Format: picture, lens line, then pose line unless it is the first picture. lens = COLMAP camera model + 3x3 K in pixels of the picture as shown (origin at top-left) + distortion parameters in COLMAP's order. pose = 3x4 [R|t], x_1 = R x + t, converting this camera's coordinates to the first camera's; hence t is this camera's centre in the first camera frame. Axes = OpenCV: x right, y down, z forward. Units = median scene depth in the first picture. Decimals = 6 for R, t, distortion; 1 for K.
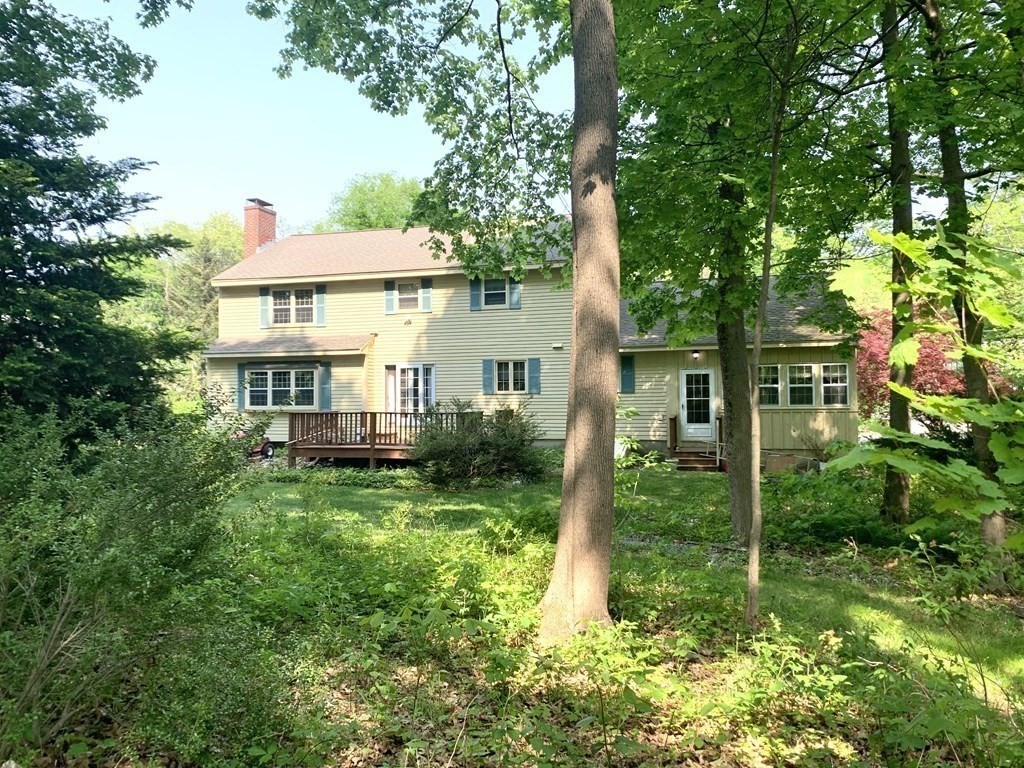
lens RADIAL K [[781.0, 0, 505.7], [0, 781.0, 383.6], [0, 0, 1]] dist [0.042880, -0.058539]
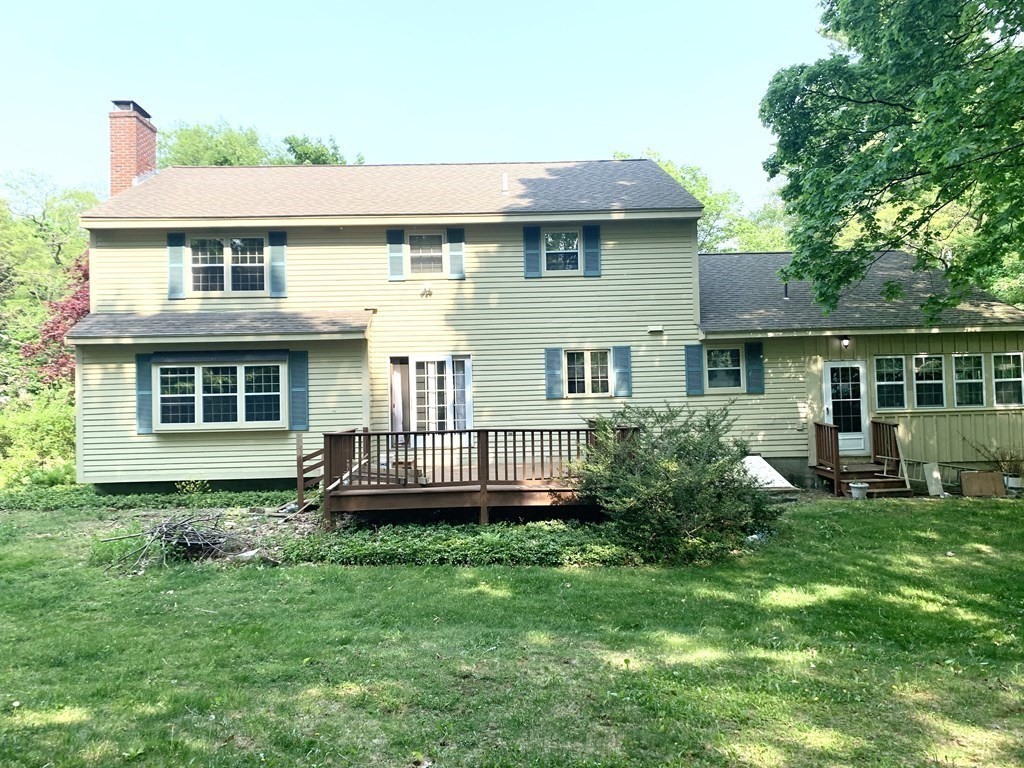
lens RADIAL K [[781.0, 0, 513.2], [0, 781.0, 382.5], [0, 0, 1]] dist [0.042880, -0.058539]
pose [[0.947849, -0.007707, 0.318626, -0.270302], [0.011116, 0.999899, -0.008882, 0.005139], [-0.318525, 0.011961, 0.947839, 0.345757]]
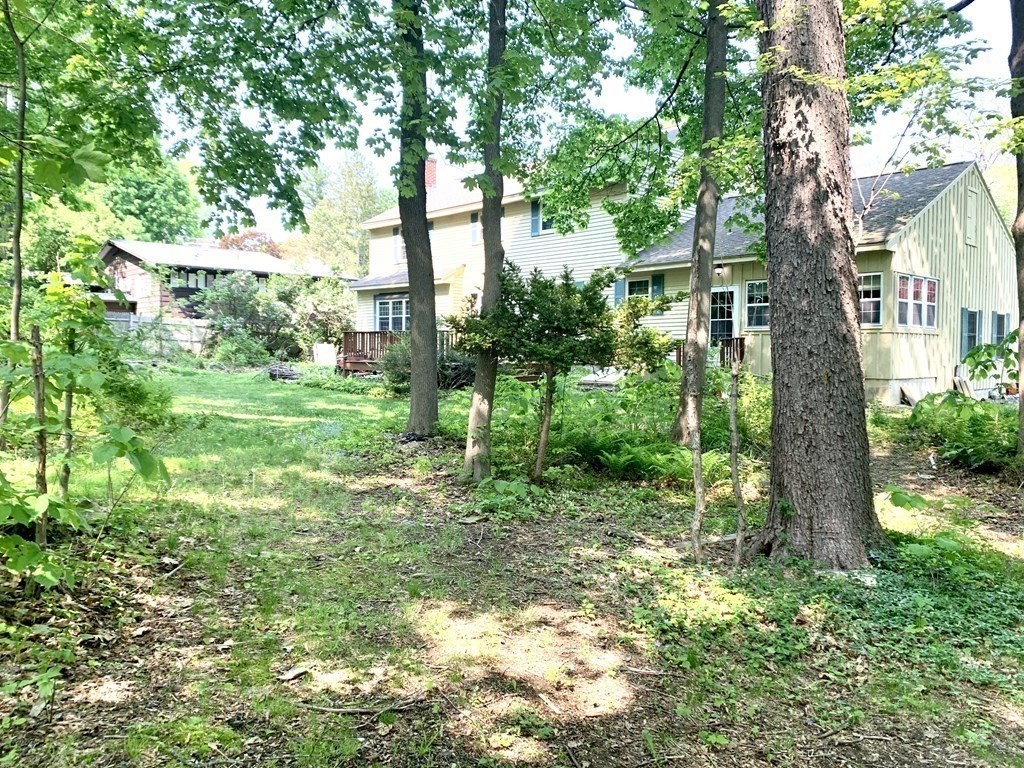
lens RADIAL K [[781.0, 0, 509.1], [0, 781.0, 381.4], [0, 0, 1]] dist [0.042880, -0.058539]
pose [[0.869121, 0.025589, -0.493937, 0.431094], [0.016929, 0.996537, 0.081414, 0.011773], [0.494309, -0.079121, 0.865678, 0.084012]]
